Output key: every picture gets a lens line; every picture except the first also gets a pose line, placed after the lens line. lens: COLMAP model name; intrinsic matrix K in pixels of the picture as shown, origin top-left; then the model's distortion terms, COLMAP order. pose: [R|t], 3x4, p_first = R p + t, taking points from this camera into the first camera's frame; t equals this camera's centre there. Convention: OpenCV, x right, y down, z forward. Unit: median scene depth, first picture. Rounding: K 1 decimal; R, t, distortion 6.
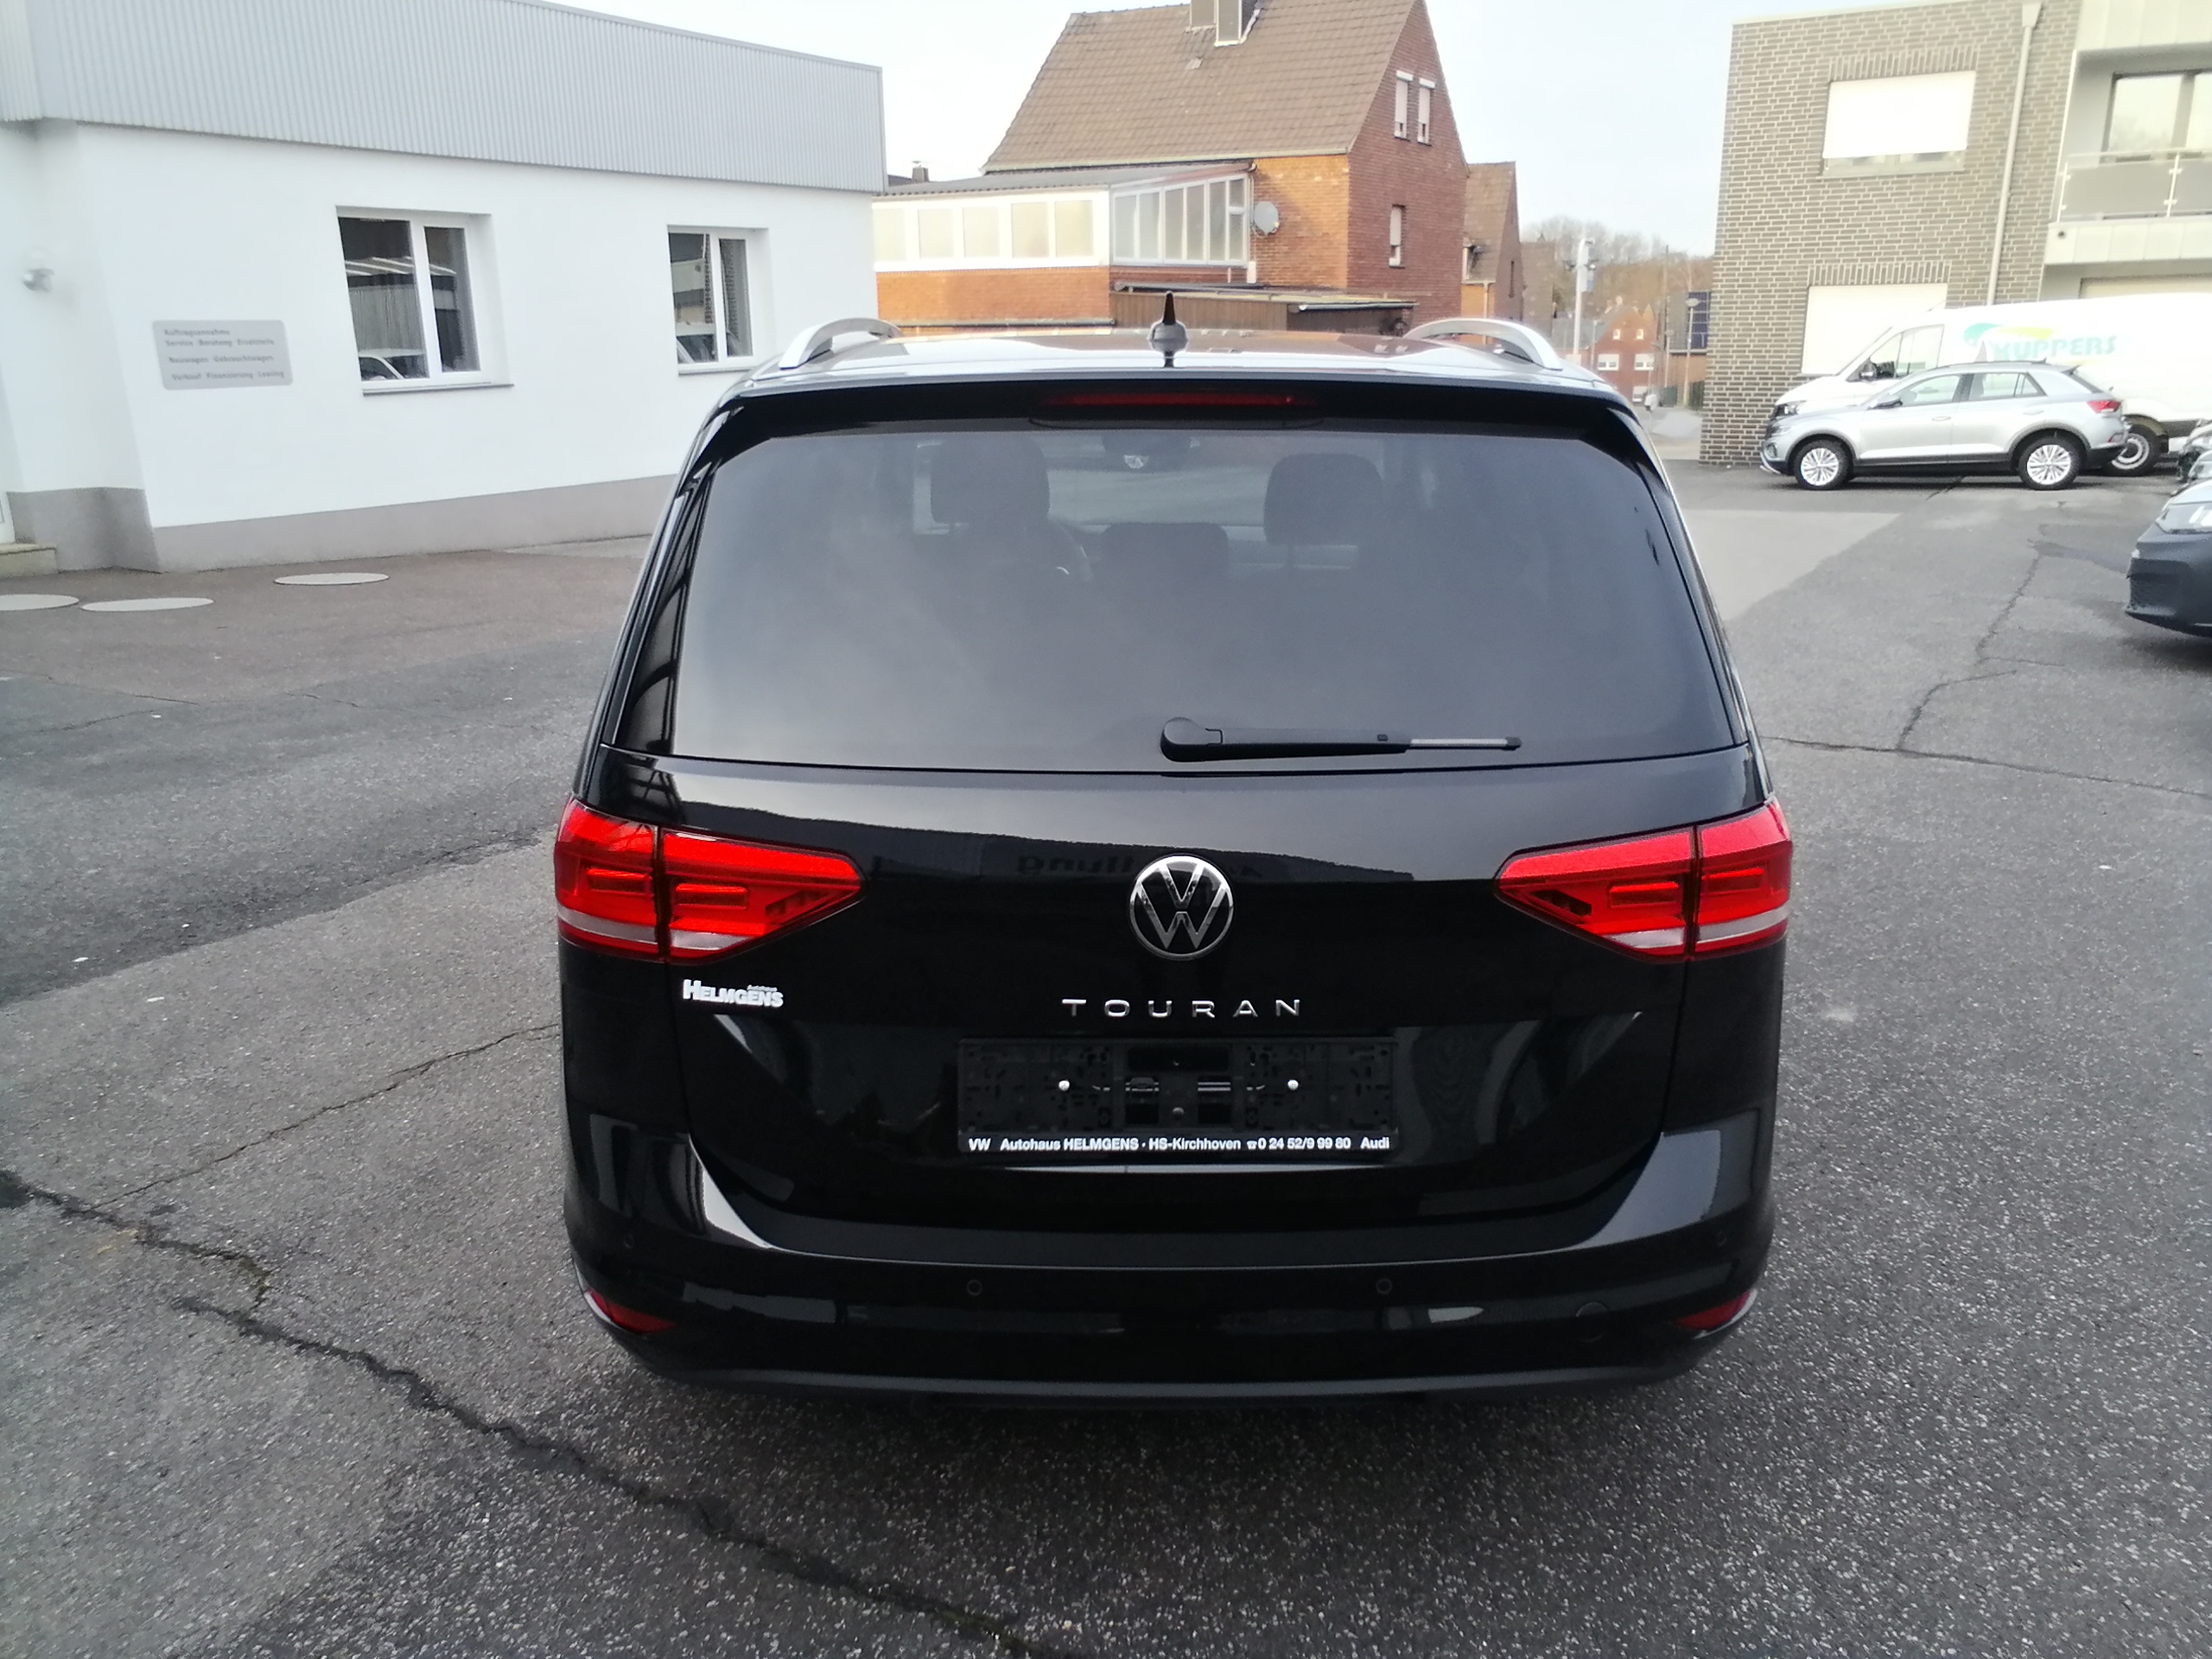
lens RADIAL K [[1727.7, 0, 1124.9], [0, 1727.7, 845.9], [0, 0, 1]] dist [-0.014464, 0.064699]
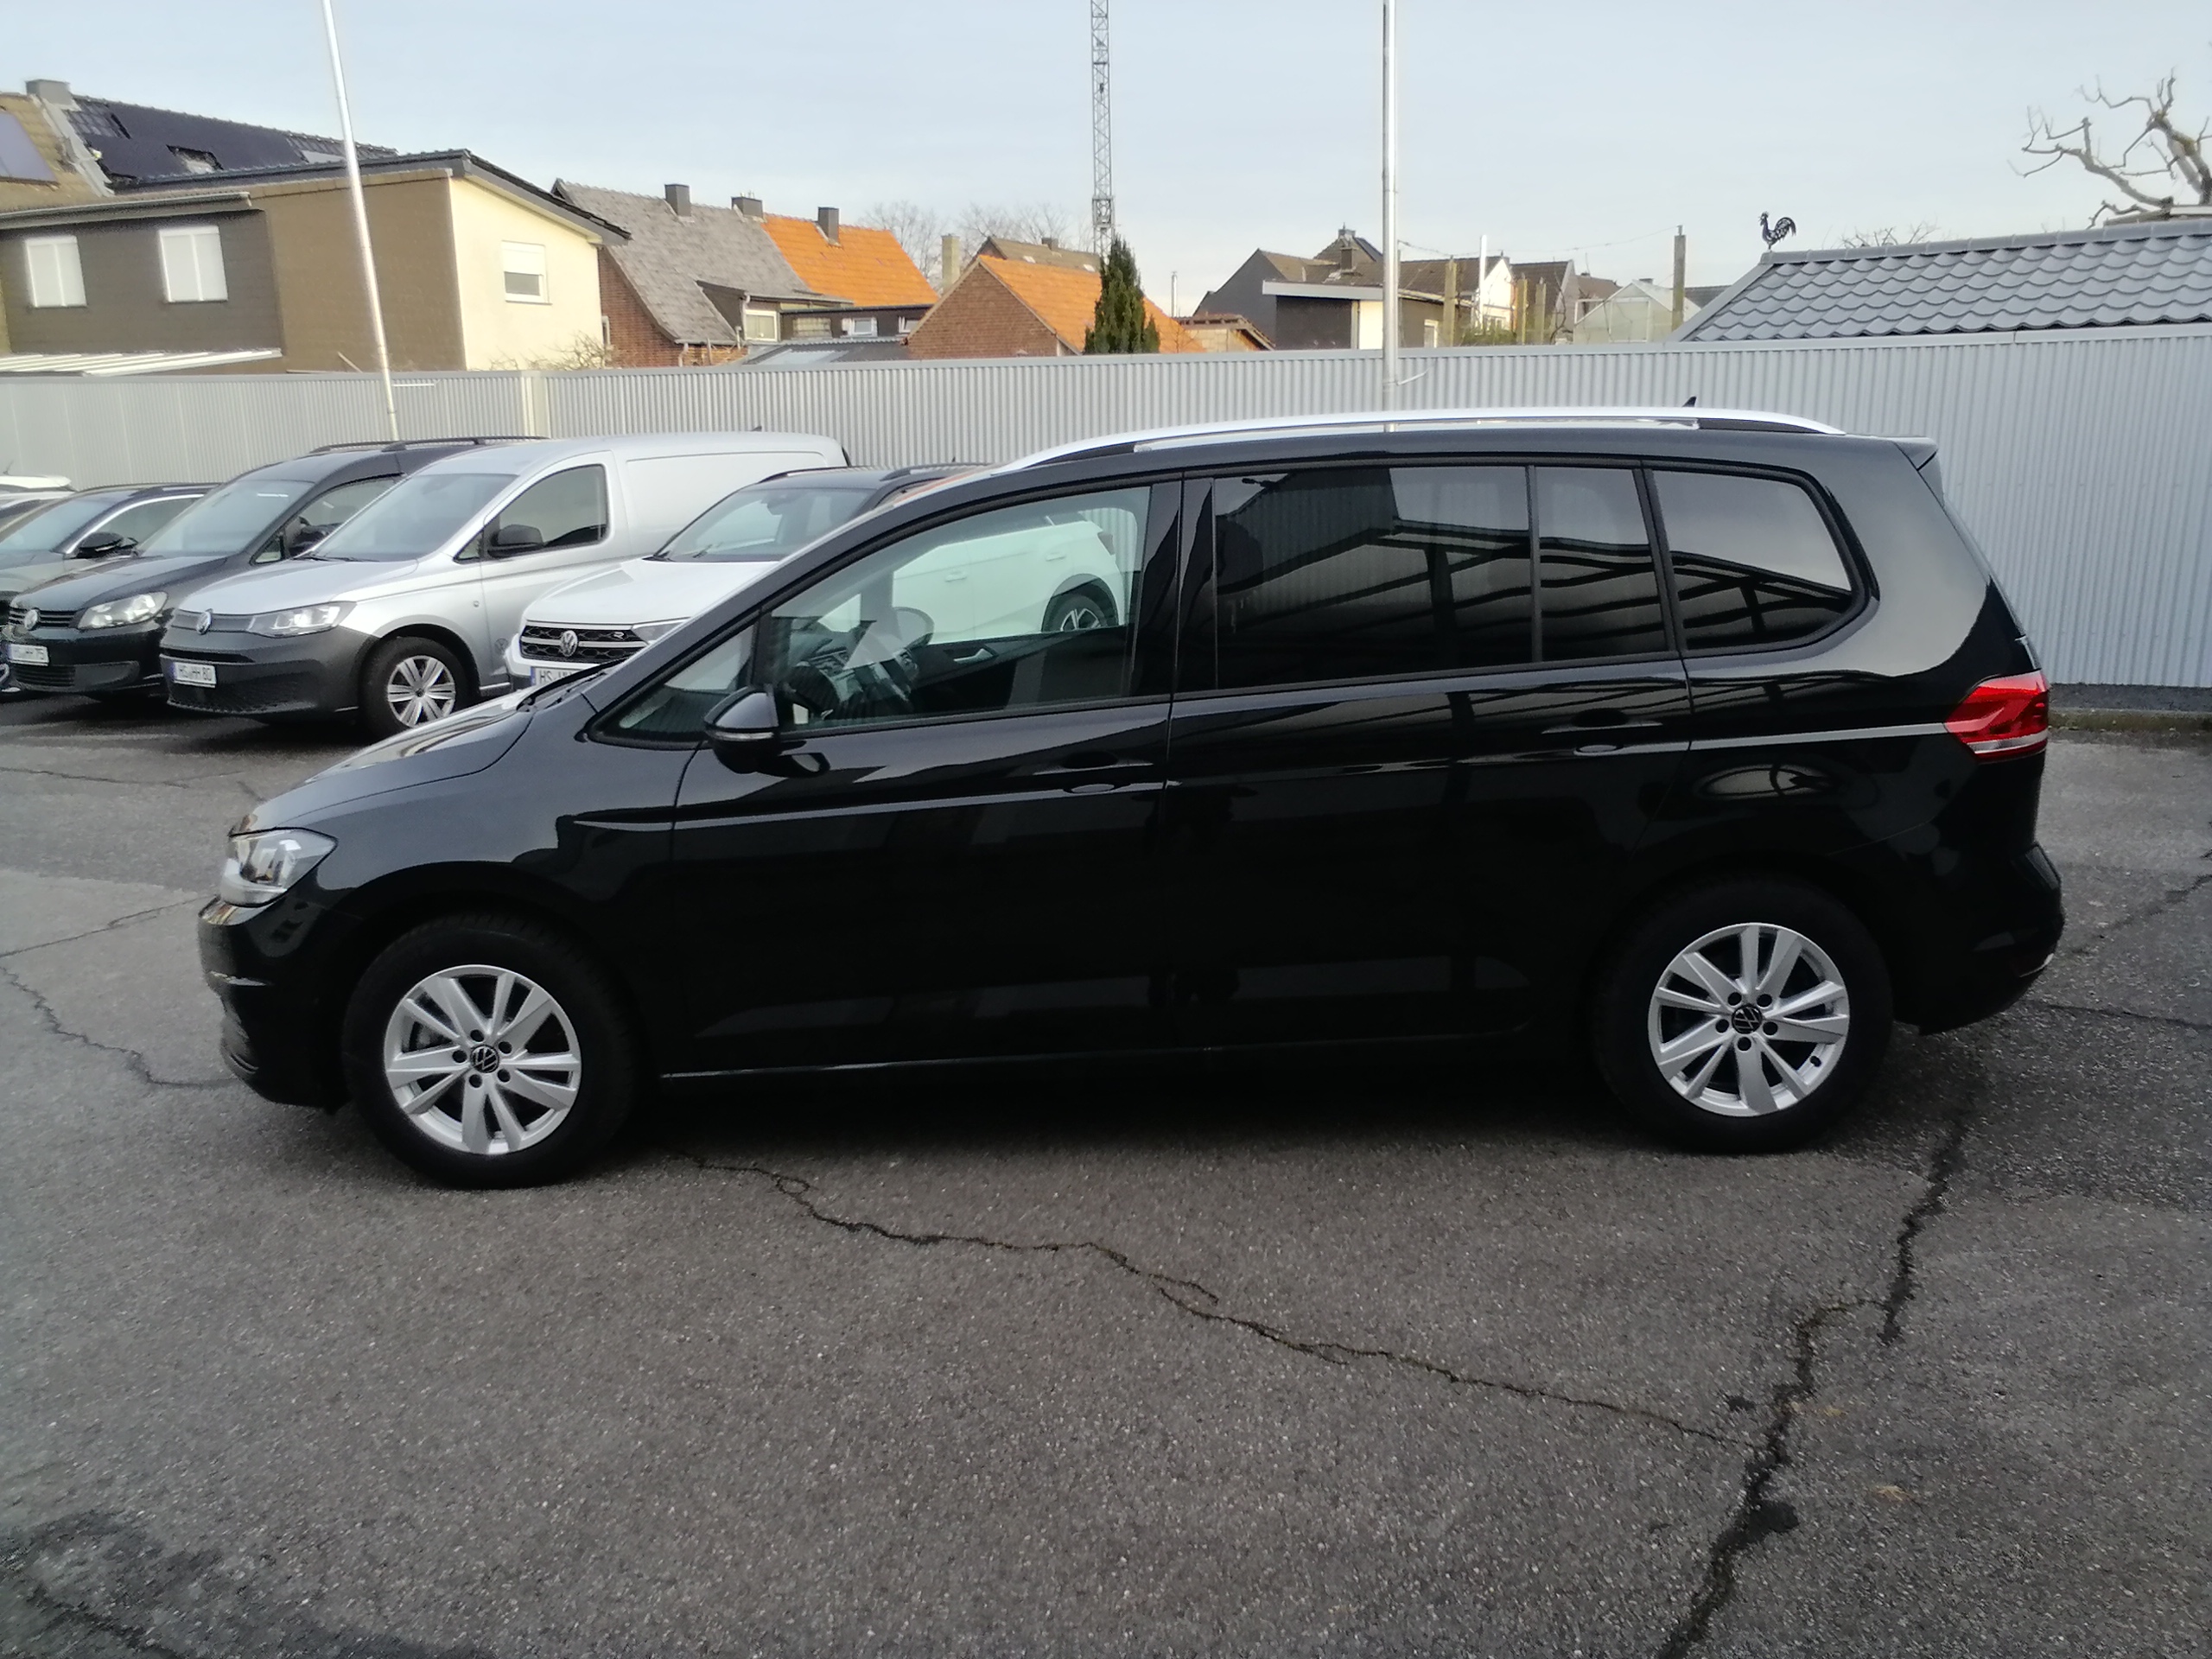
lens RADIAL K [[1727.7, 0, 1157.9], [0, 1727.7, 842.3], [0, 0, 1]] dist [-0.014464, 0.064699]
pose [[0.017602, -0.222344, 0.974809, -1.189710], [0.302578, 0.930429, 0.206757, -0.282709], [-0.952962, 0.291317, 0.083654, 0.996579]]
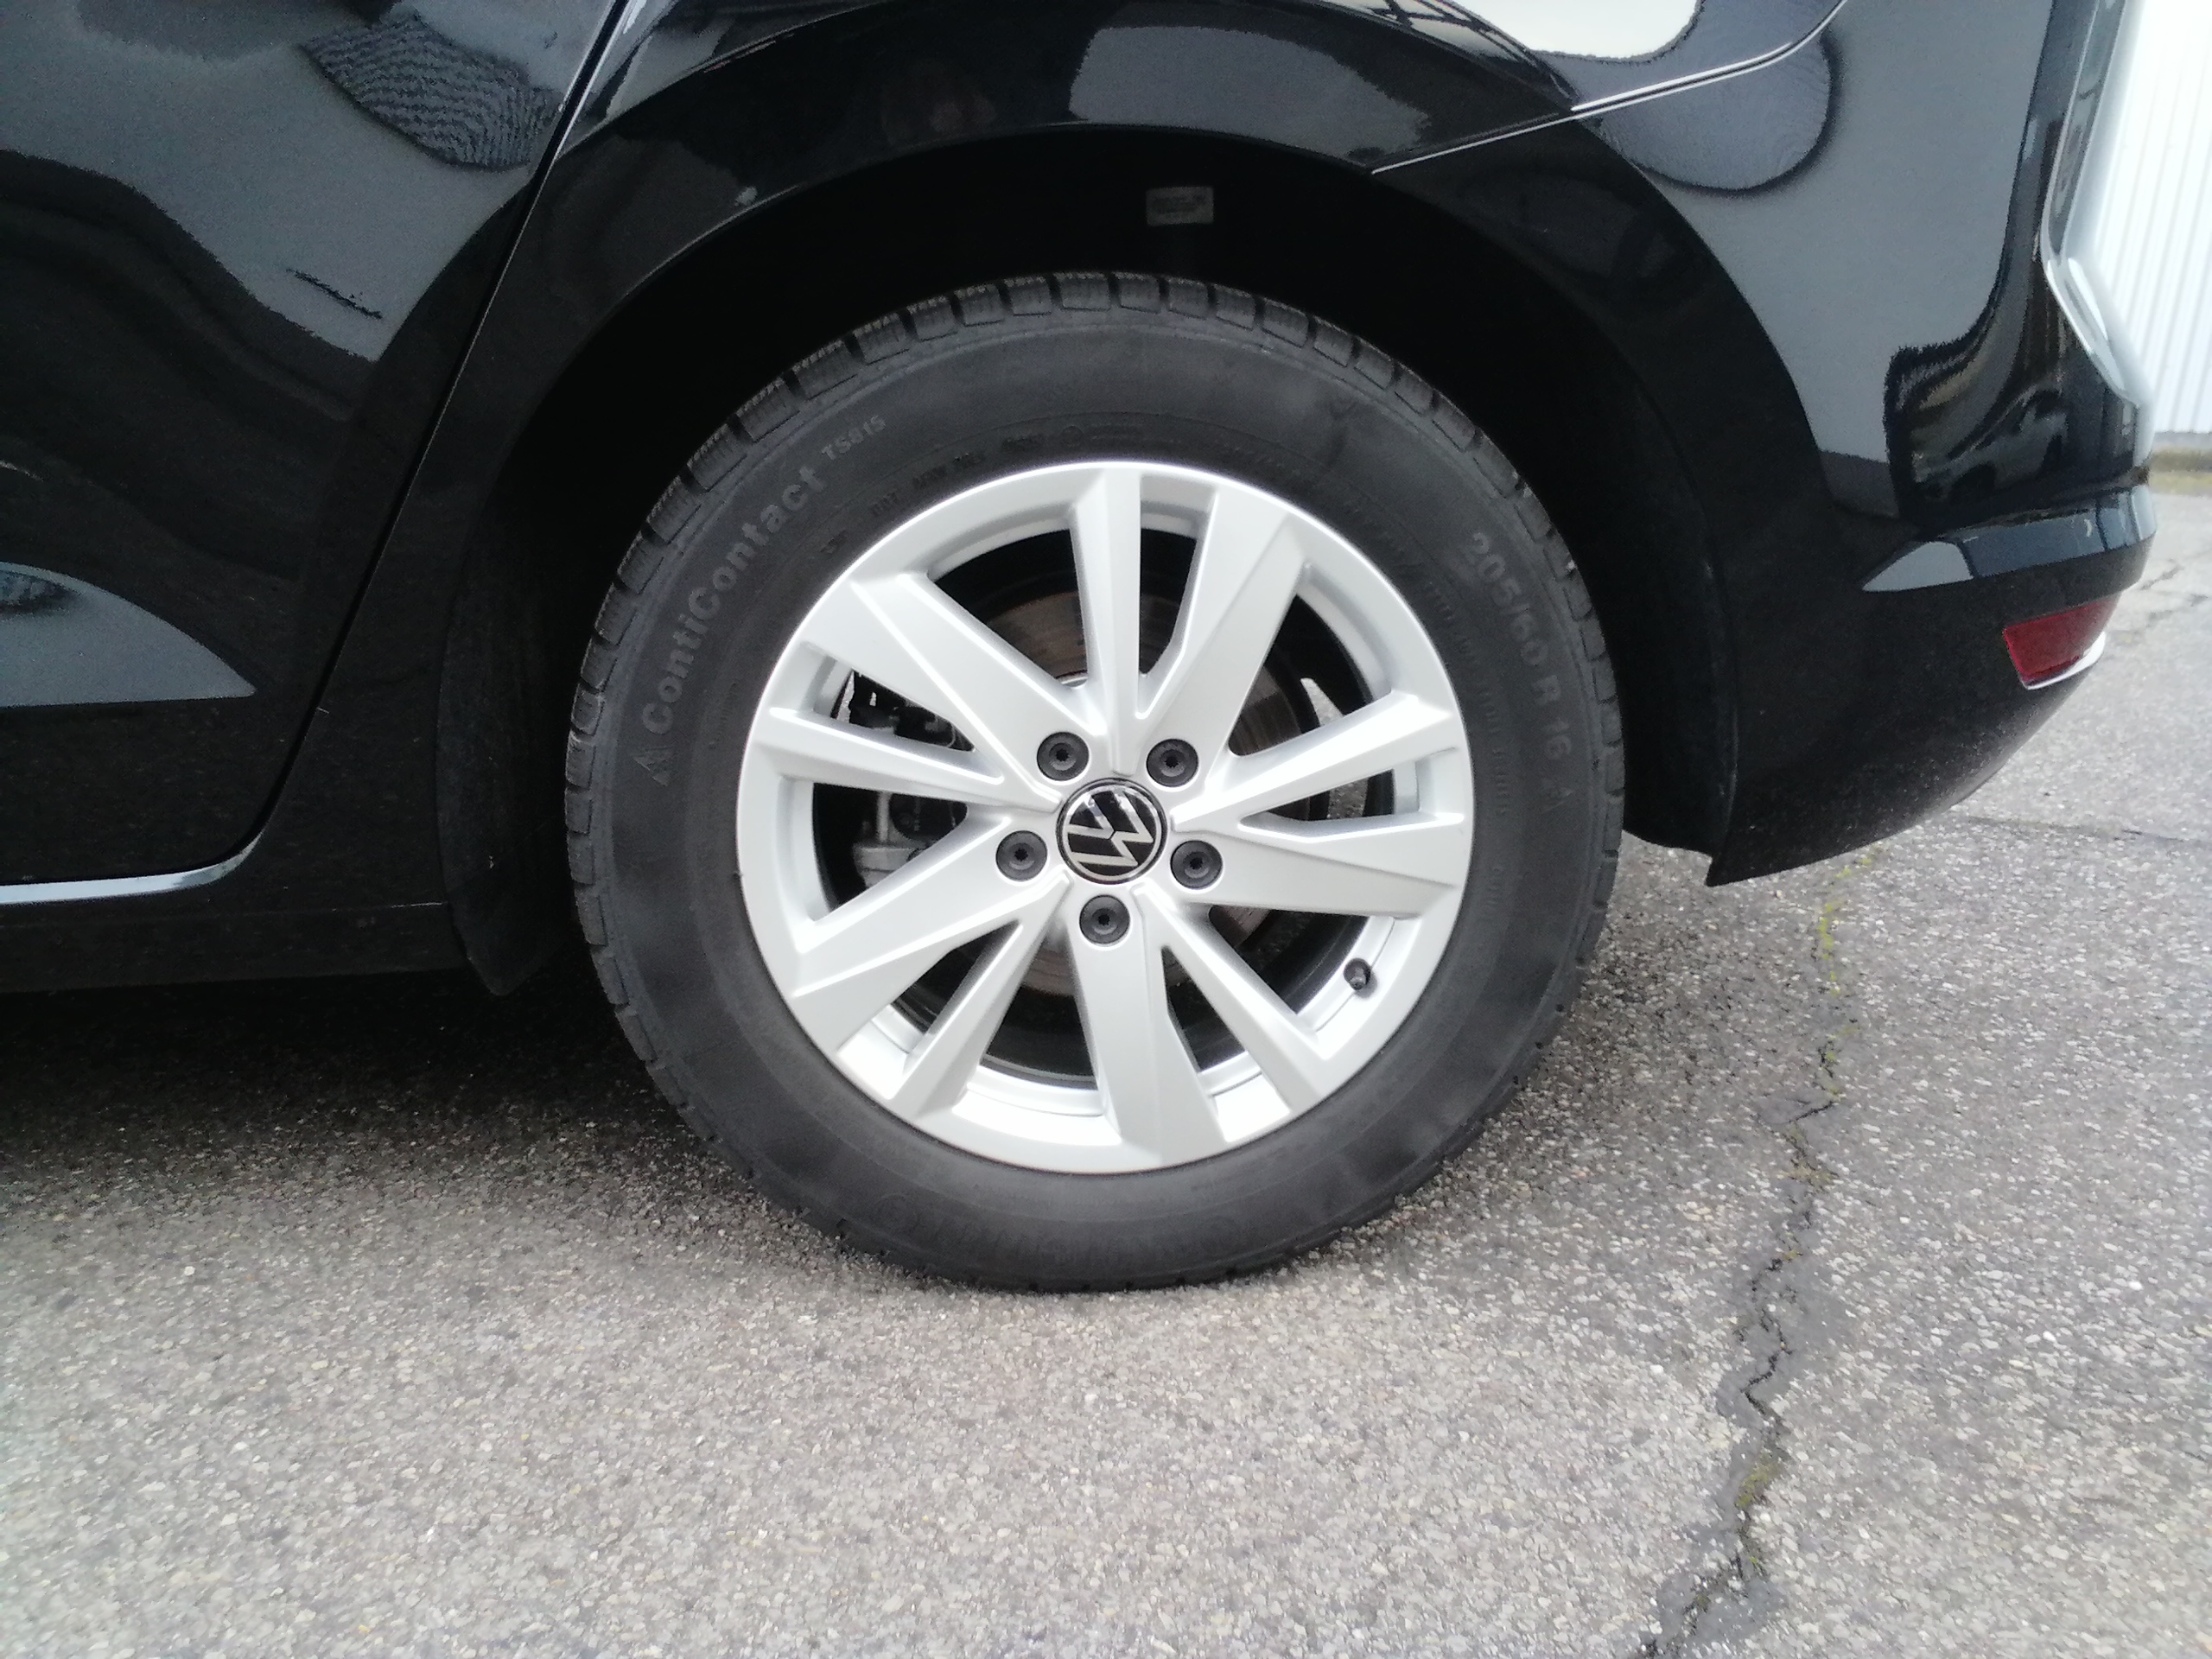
lens RADIAL K [[1727.7, 0, 1115.5], [0, 1727.7, 819.6], [0, 0, 1]] dist [-0.014464, 0.064699]
pose [[-0.078504, -0.296423, 0.951825, -0.482301], [0.270930, 0.912493, 0.306520, 0.042050], [-0.959393, 0.281941, 0.008676, 0.777373]]
